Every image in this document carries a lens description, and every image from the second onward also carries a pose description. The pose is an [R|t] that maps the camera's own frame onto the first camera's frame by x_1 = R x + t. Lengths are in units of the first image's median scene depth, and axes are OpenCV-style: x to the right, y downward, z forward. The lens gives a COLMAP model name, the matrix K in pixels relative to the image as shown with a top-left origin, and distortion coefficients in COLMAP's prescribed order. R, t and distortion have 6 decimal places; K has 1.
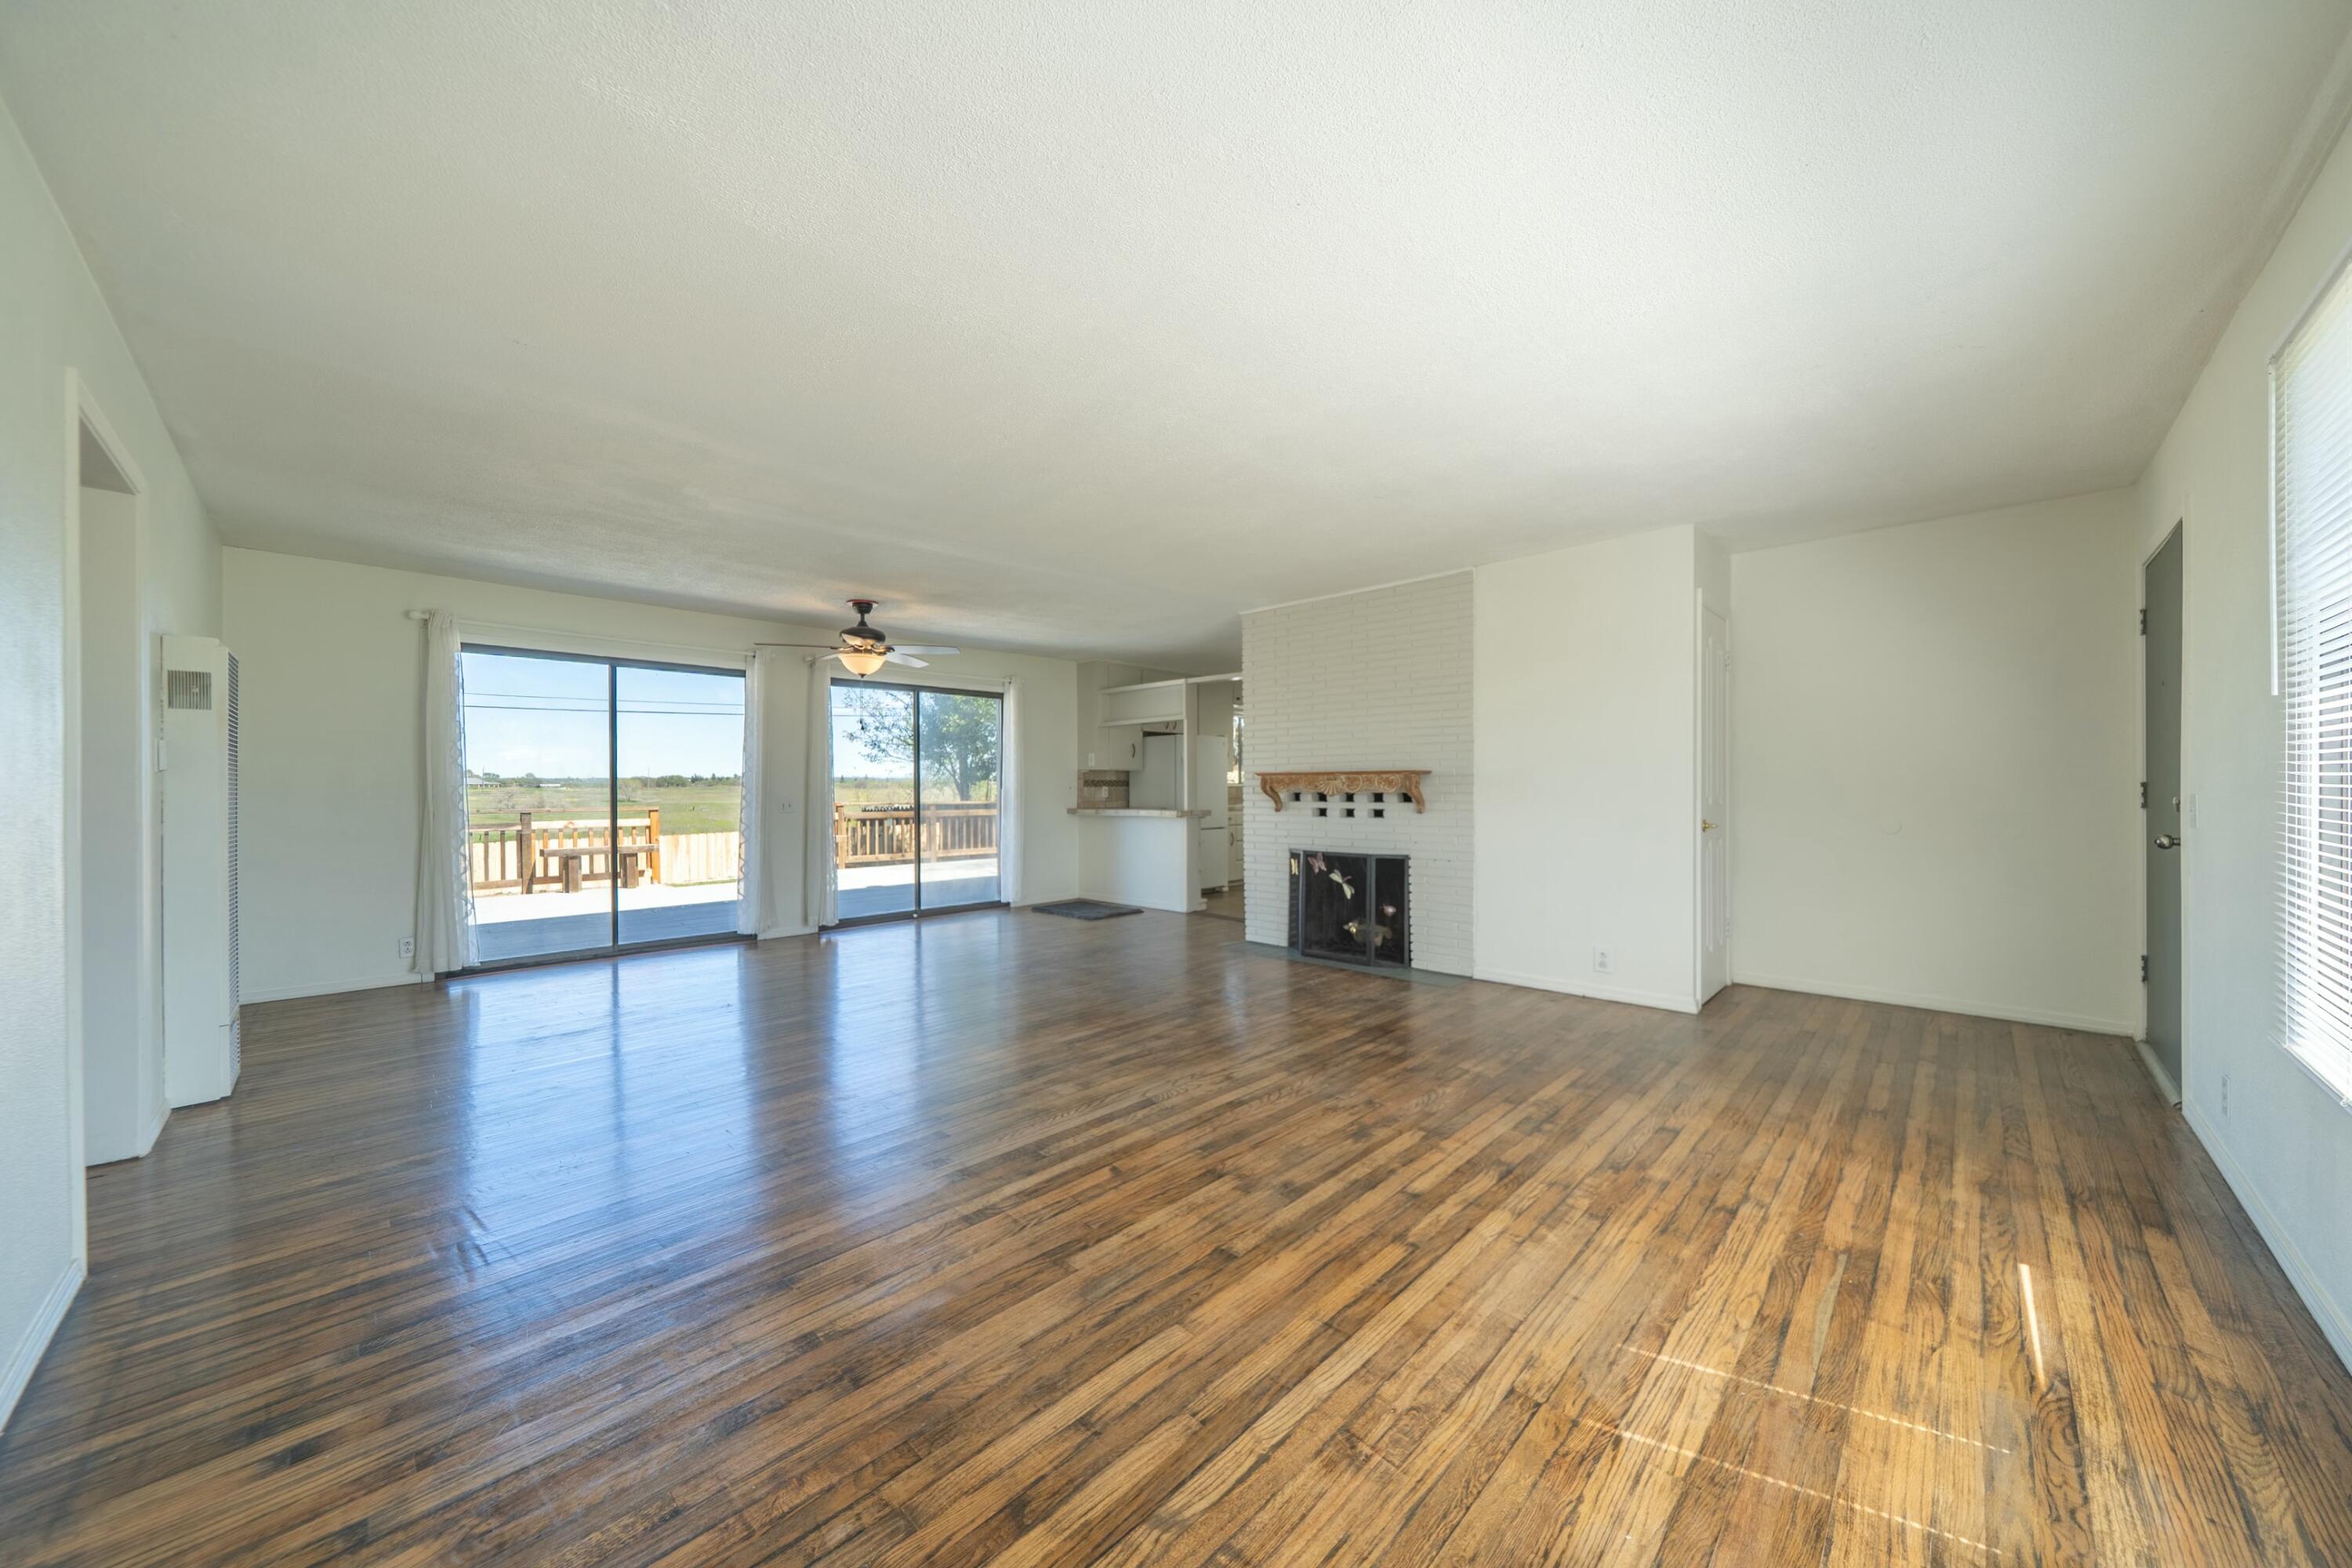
lens RADIAL K [[819.0, 0, 1174.4], [0, 819.0, 784.7], [0, 0, 1]] dist [-0.001216, 0.000006]
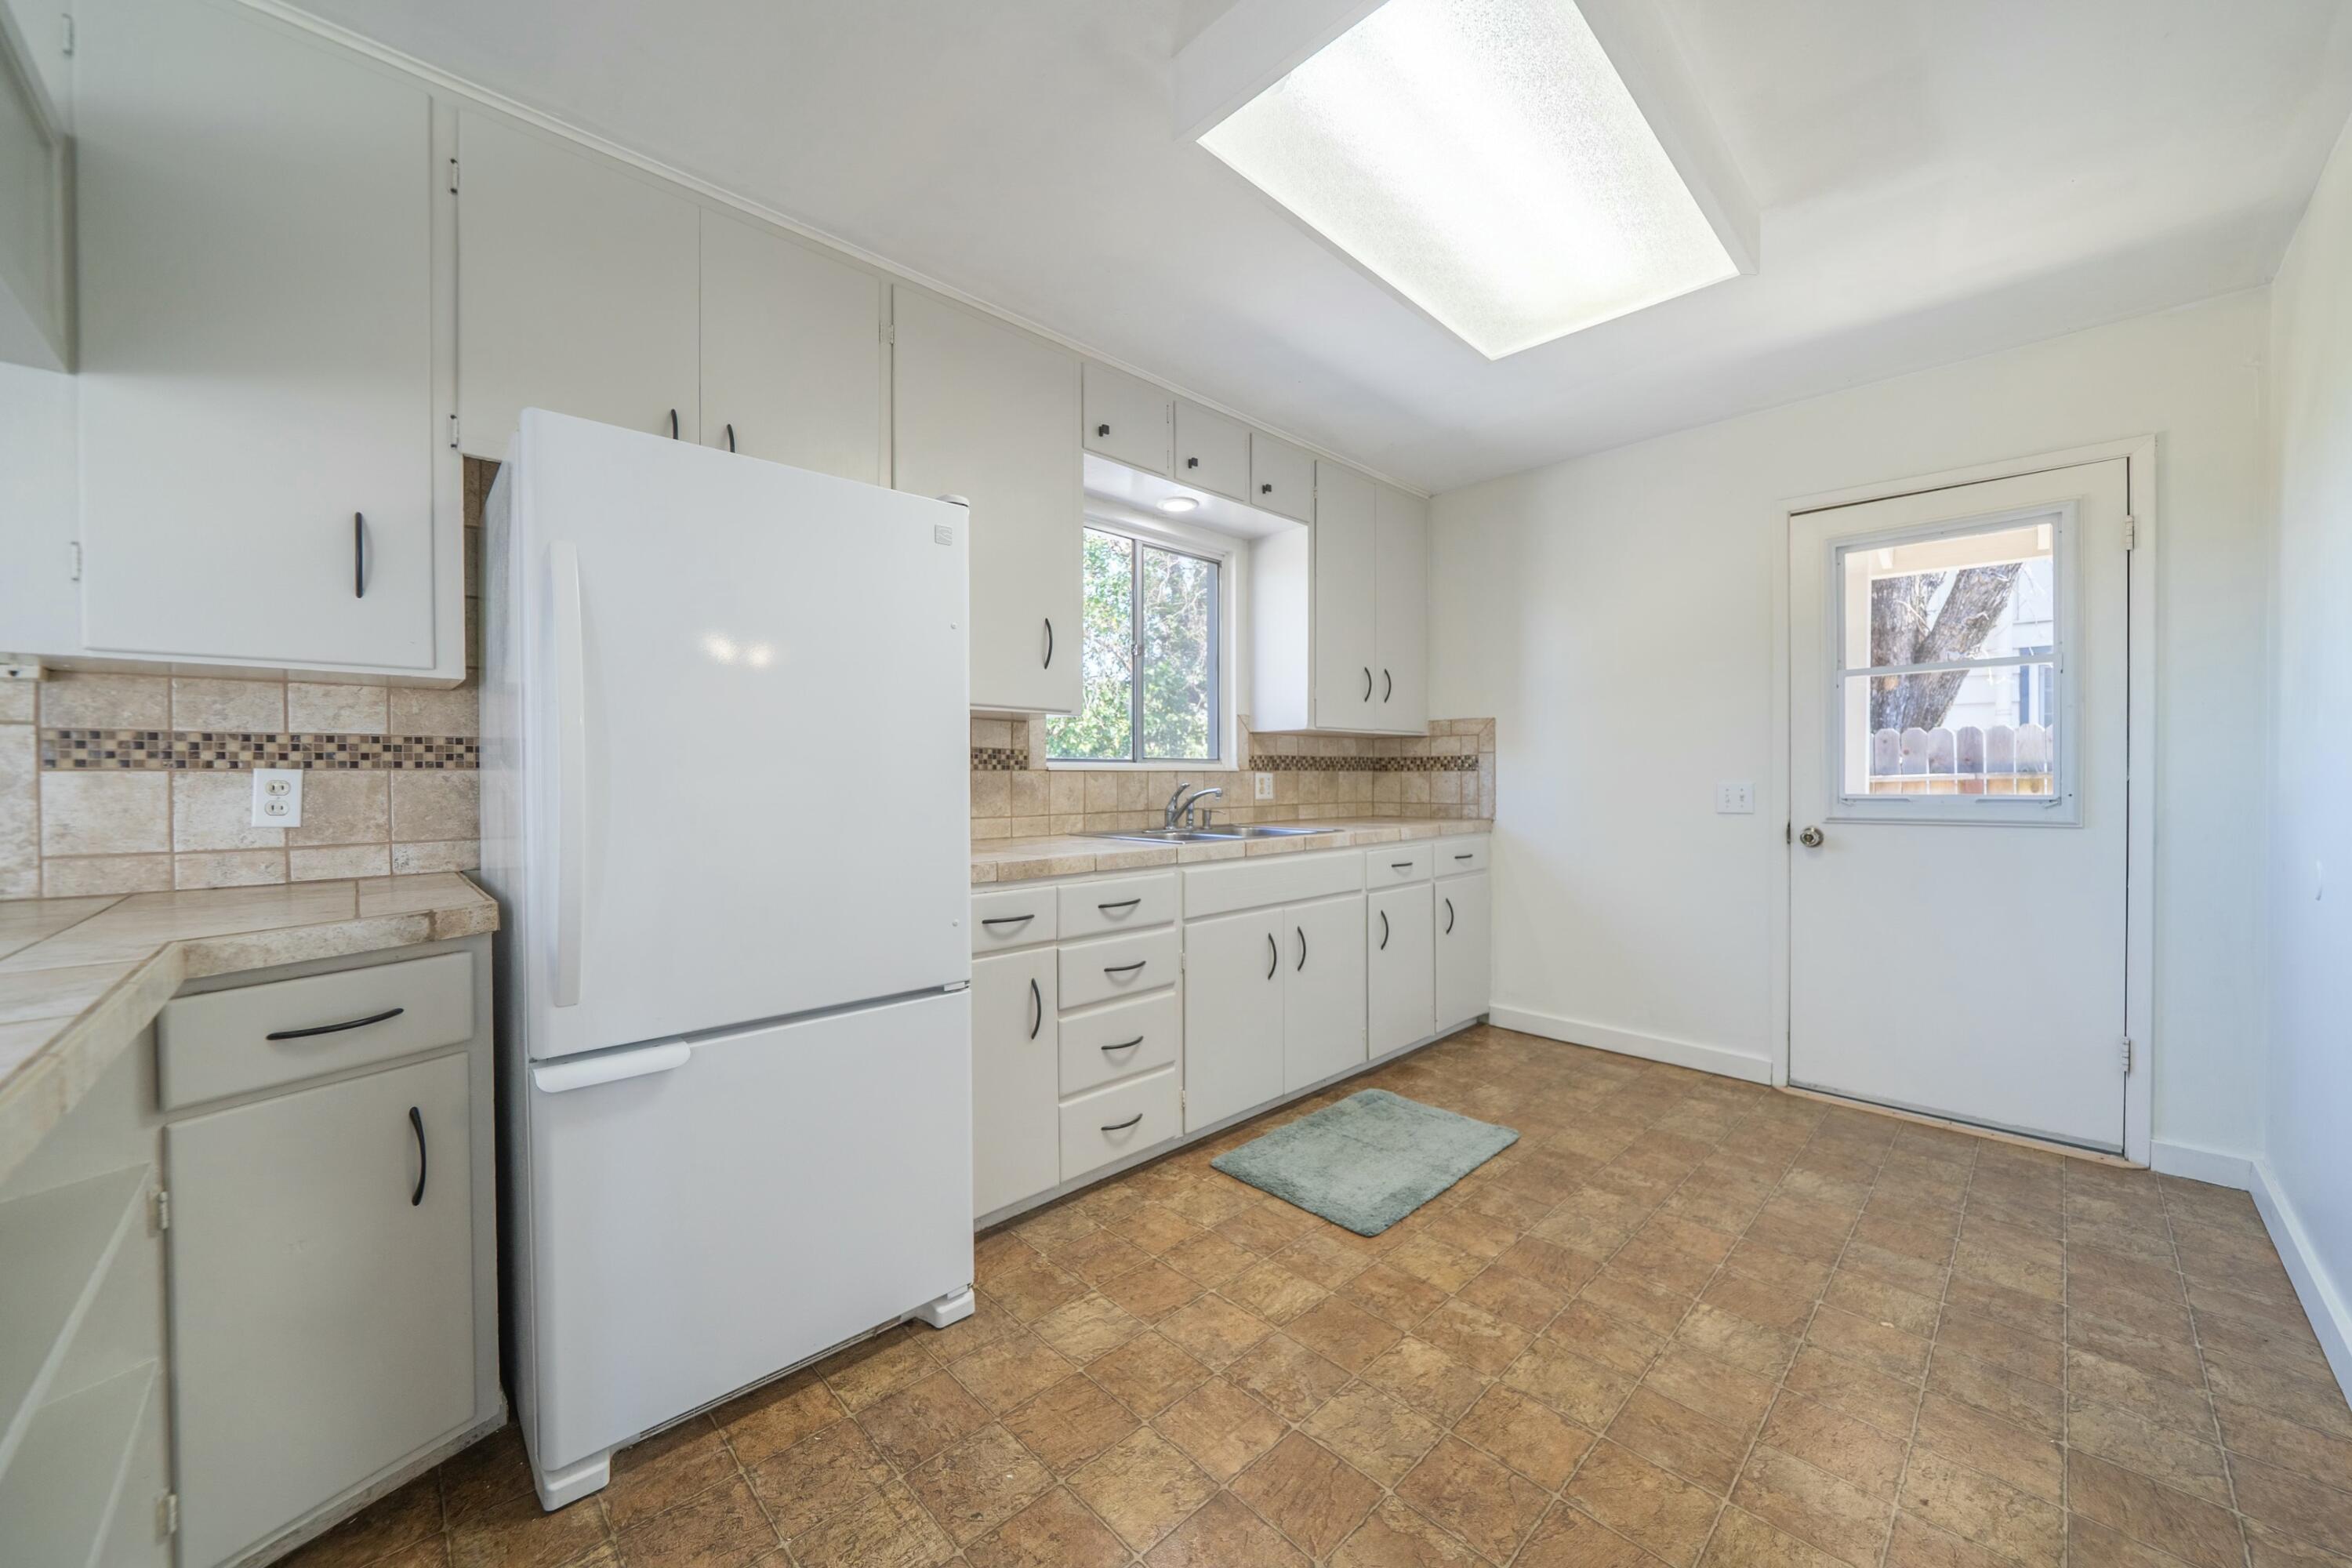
lens RADIAL K [[857.8, 0, 1154.9], [0, 857.8, 779.6], [0, 0, 1]] dist [-0.015514, 0.000000]
pose [[0.999064, 0.002020, -0.043211, 0.191161], [-0.001860, 0.999991, 0.003739, 0.006164], [0.043218, -0.003656, 0.999059, 1.310293]]
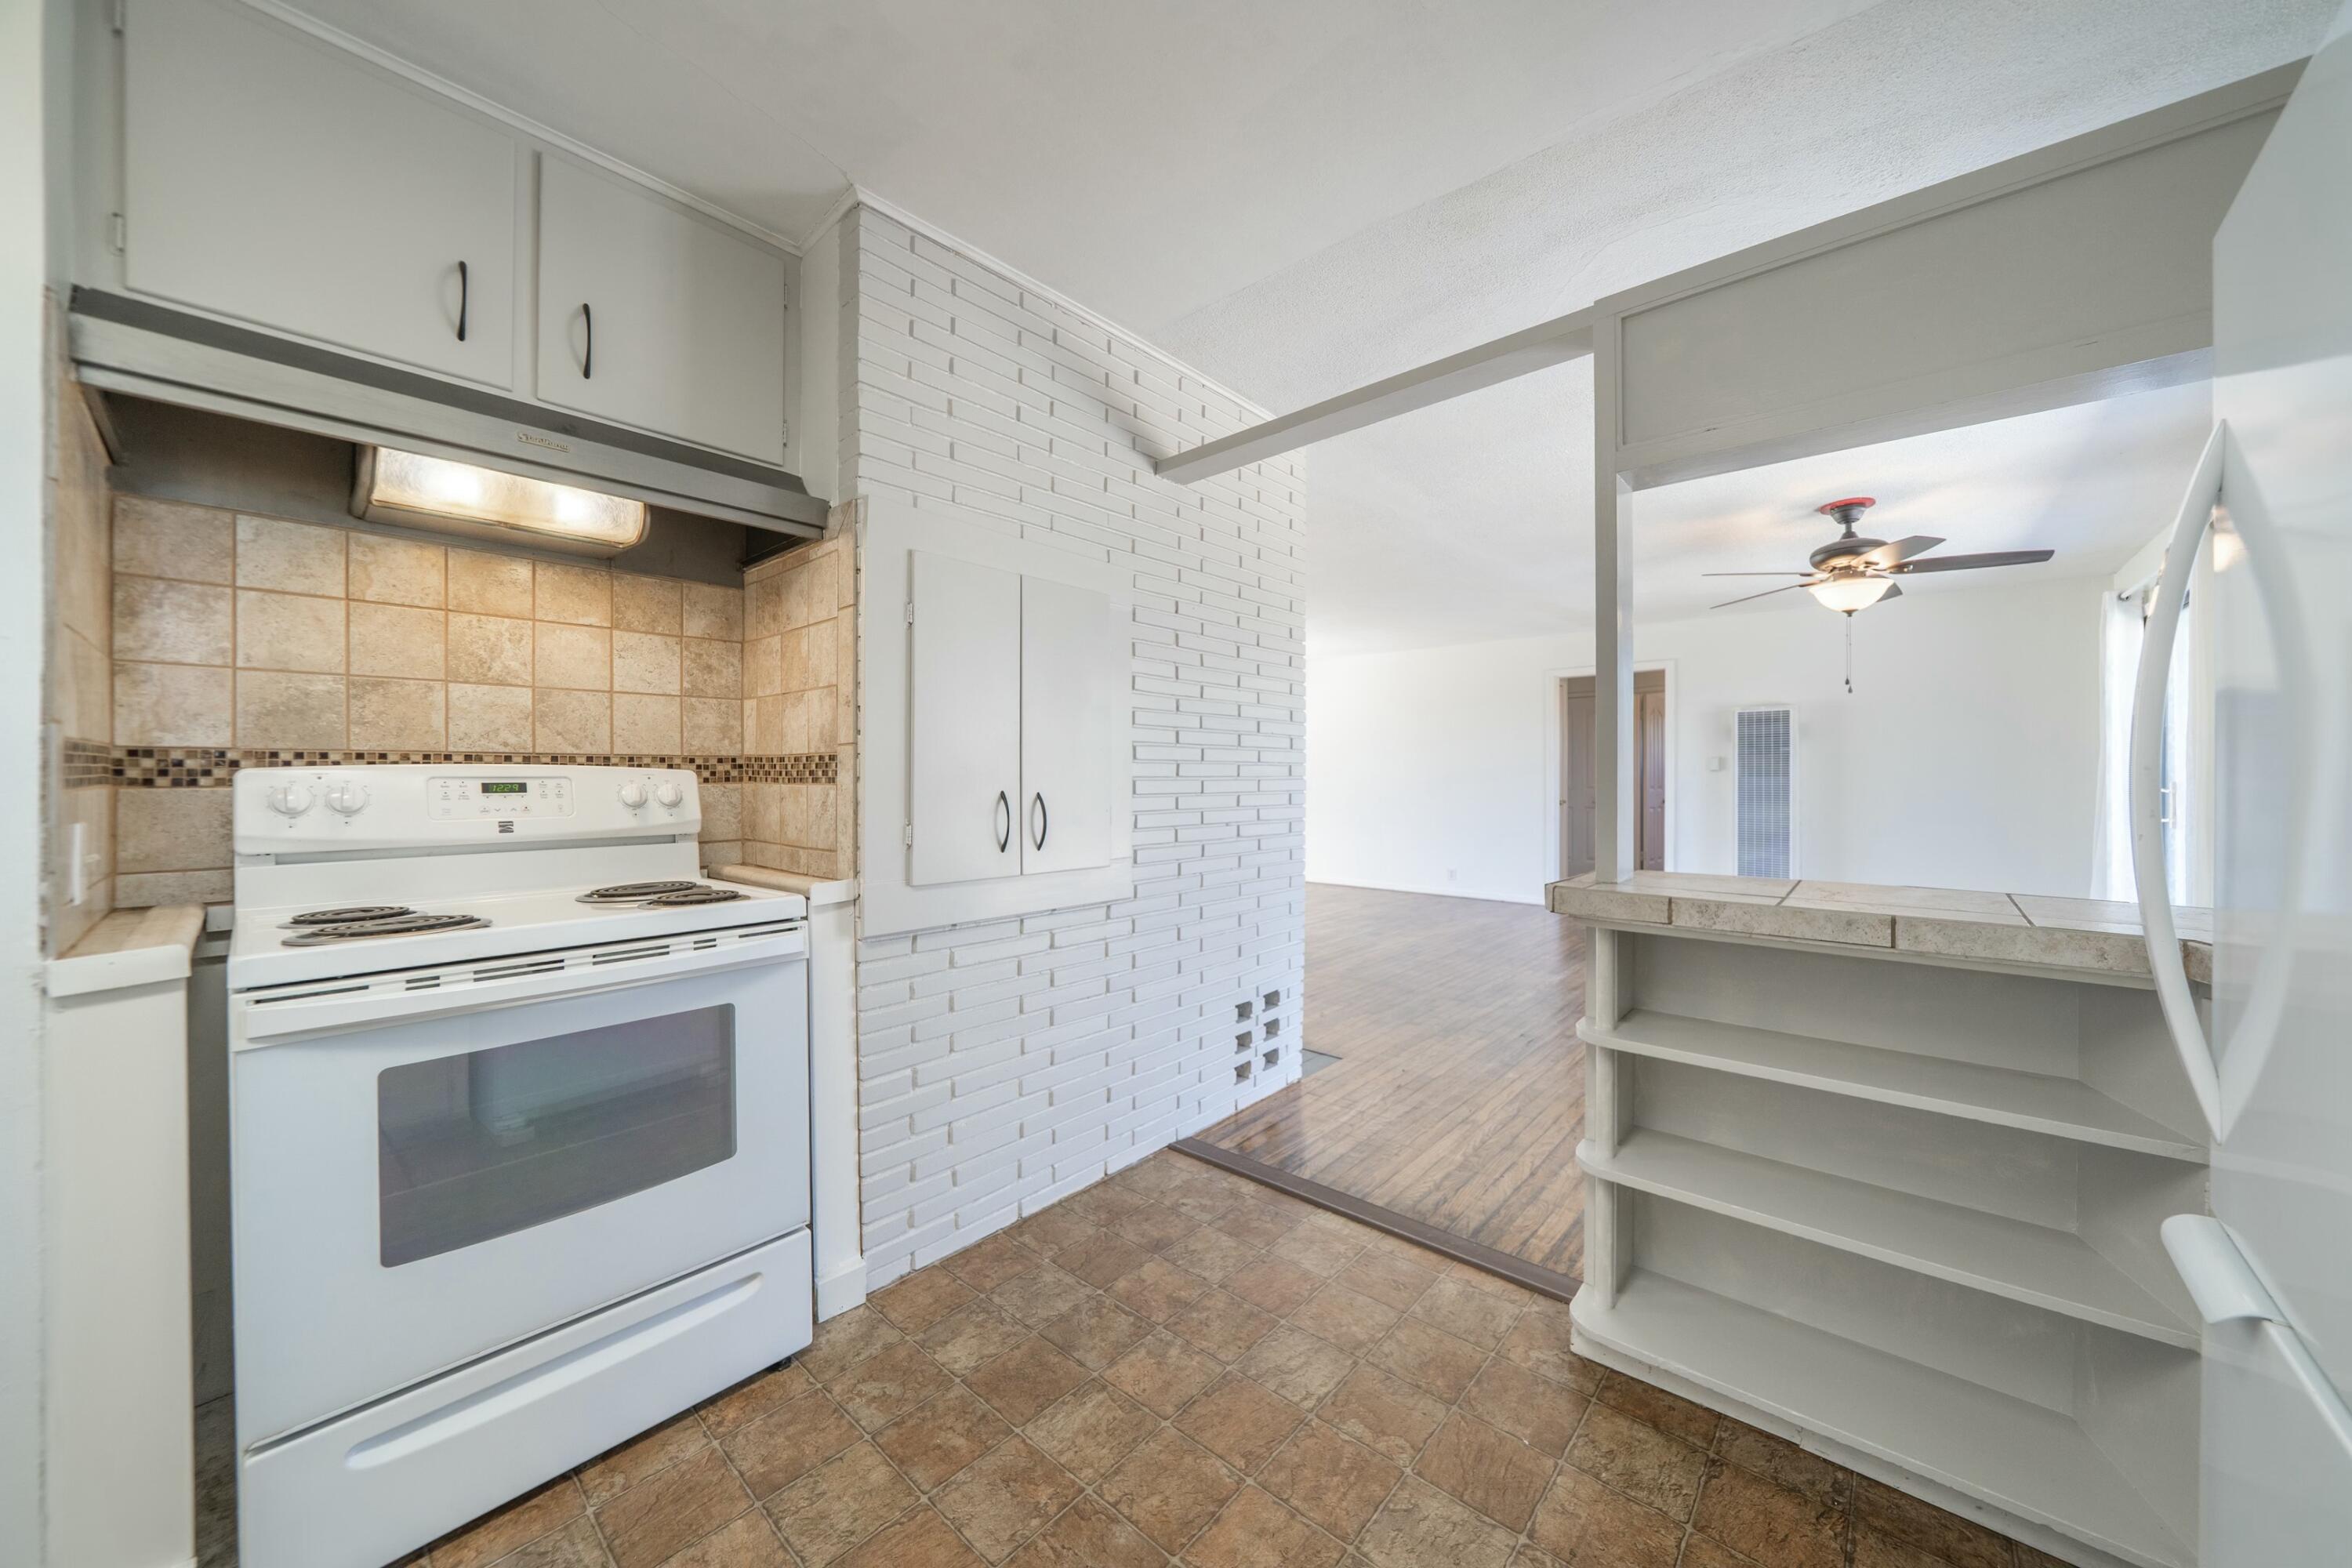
lens RADIAL K [[819.0, 0, 1178.5], [0, 819.0, 782.5], [0, 0, 1]] dist [-0.001216, 0.000006]
pose [[-0.998754, 0.007091, -0.049392, 0.199942], [0.007164, 0.999974, -0.001293, 0.005370], [0.049381, -0.001646, -0.998779, 1.639559]]
